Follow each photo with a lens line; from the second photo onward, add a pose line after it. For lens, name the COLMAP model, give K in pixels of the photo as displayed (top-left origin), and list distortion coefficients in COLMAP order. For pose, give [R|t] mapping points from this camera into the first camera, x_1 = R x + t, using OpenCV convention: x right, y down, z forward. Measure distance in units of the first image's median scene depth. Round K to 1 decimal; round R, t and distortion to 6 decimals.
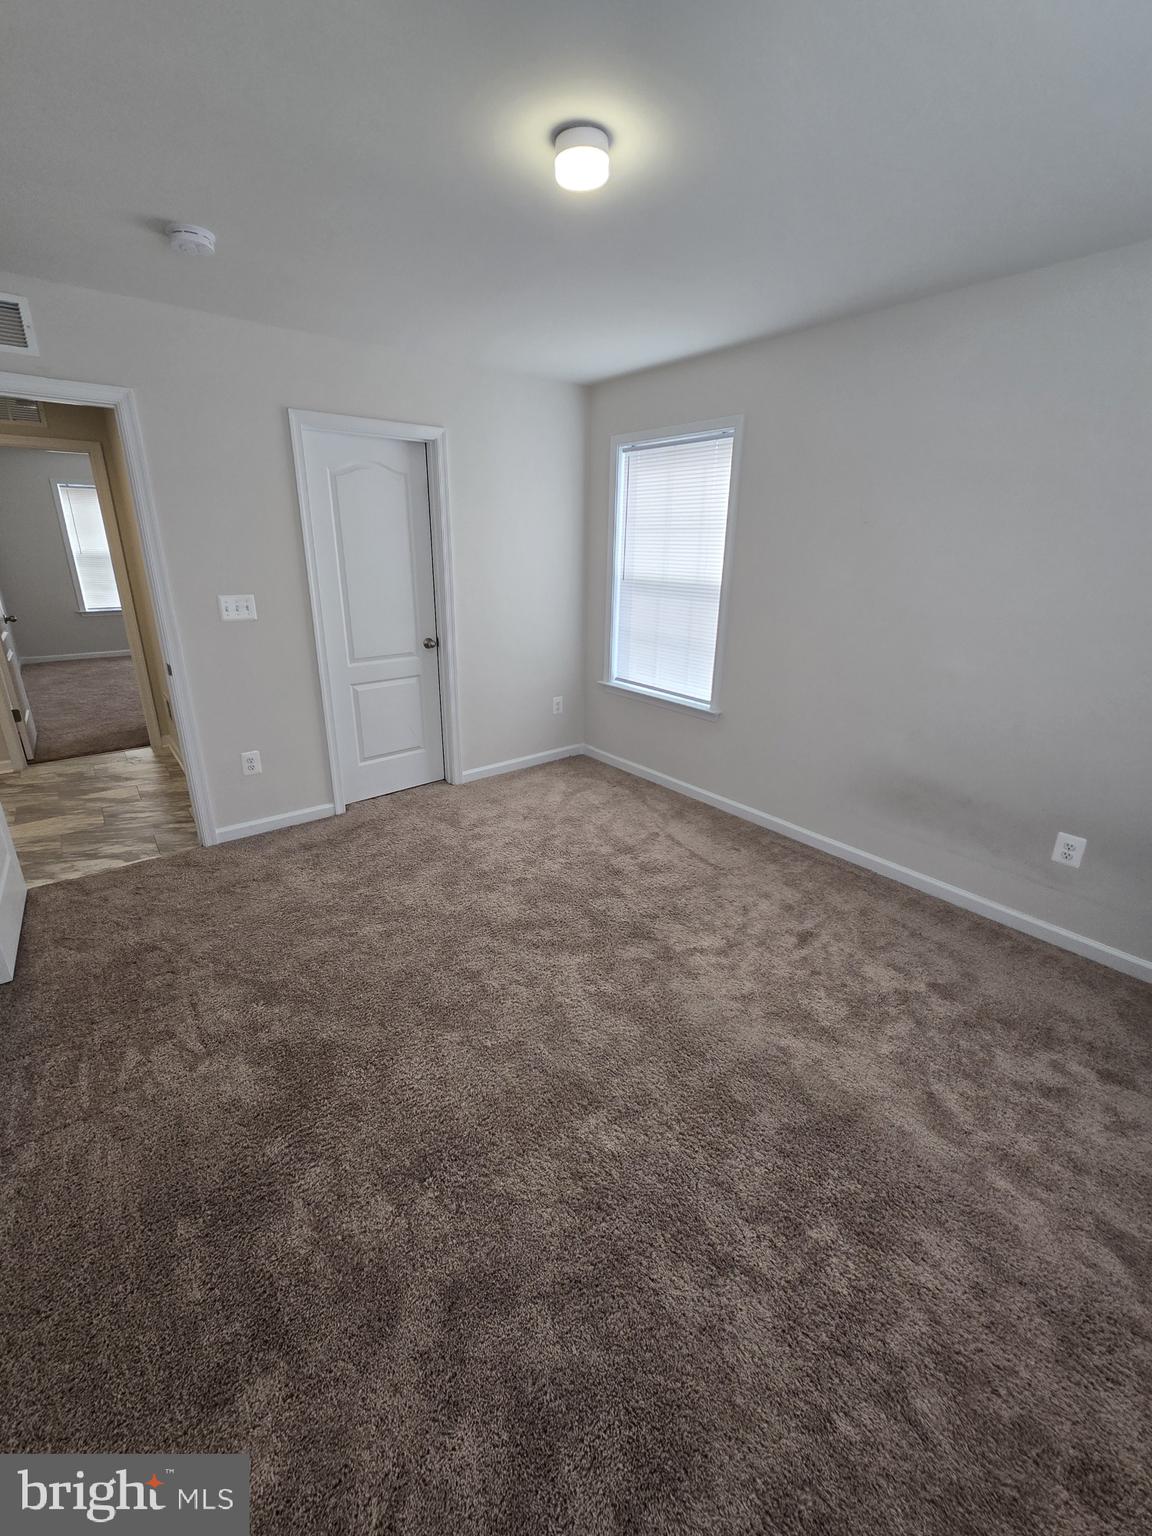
lens RADIAL K [[628.2, 0, 565.8], [0, 628.2, 766.0], [0, 0, 1]] dist [-0.001890, 0.000083]
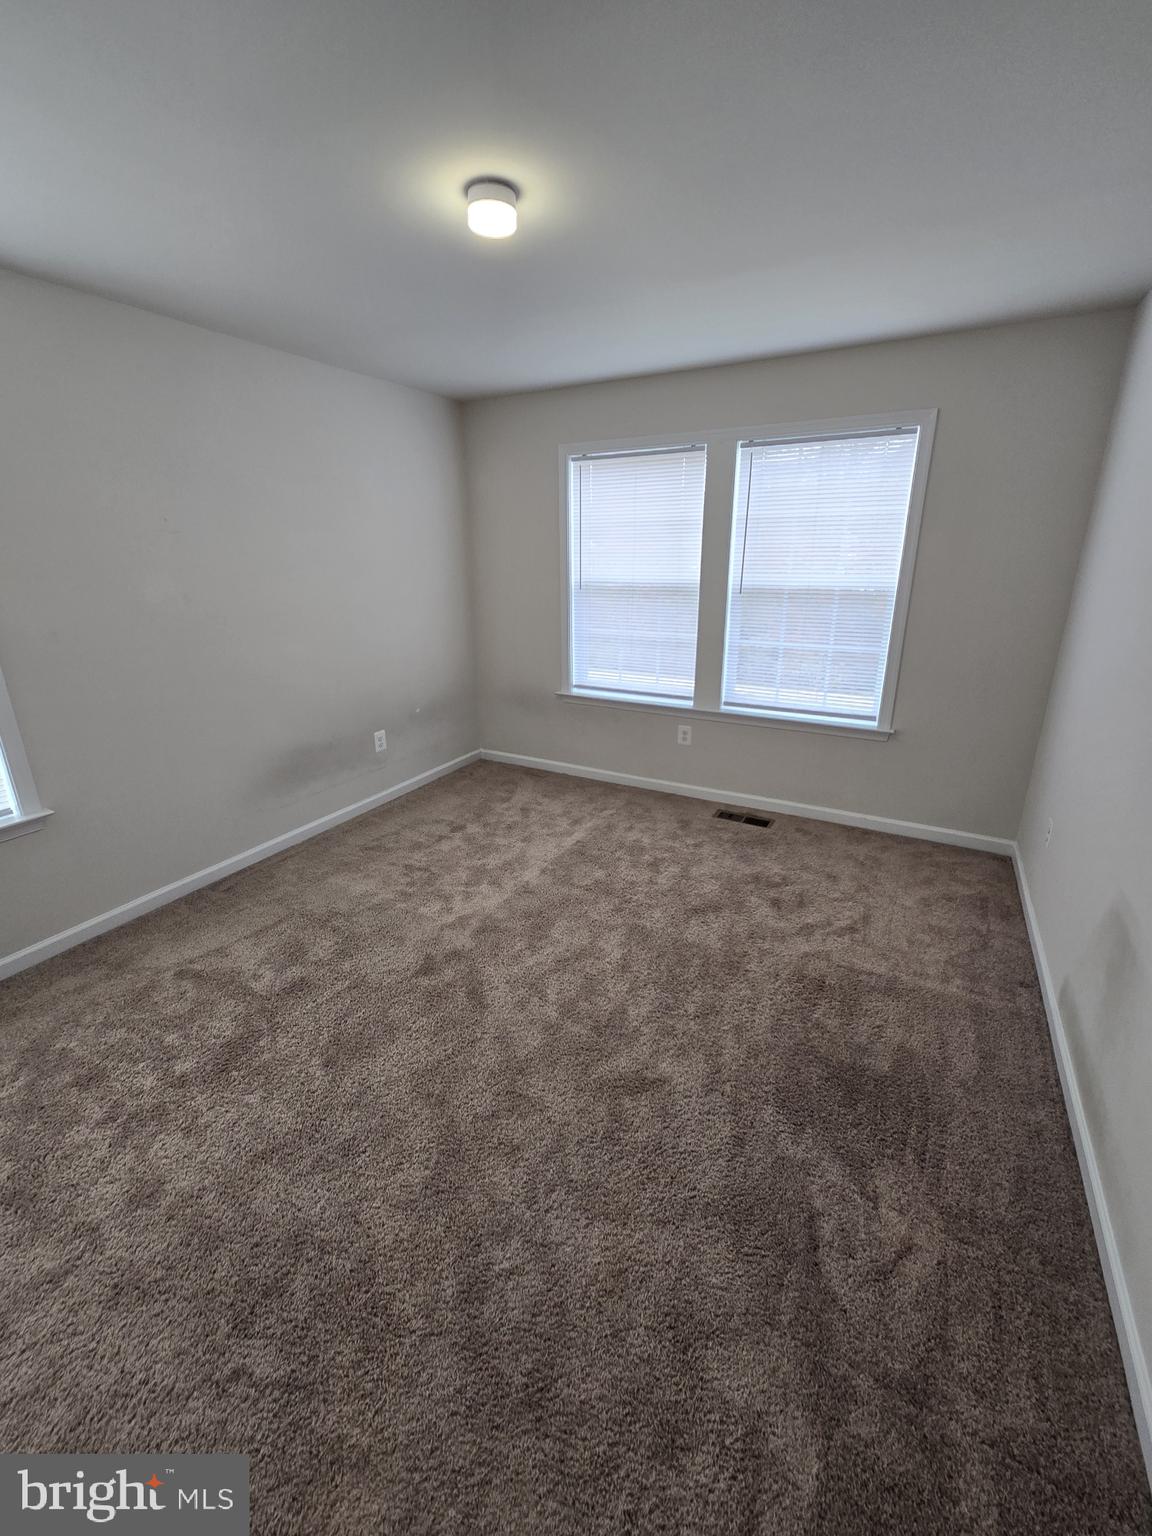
lens RADIAL K [[628.2, 0, 577.4], [0, 628.2, 755.3], [0, 0, 1]] dist [-0.001890, 0.000083]
pose [[-0.397731, -0.291585, 0.869936, -0.807335], [0.312522, 0.848402, 0.427251, -0.364293], [-0.862636, 0.441805, -0.246309, 0.980684]]
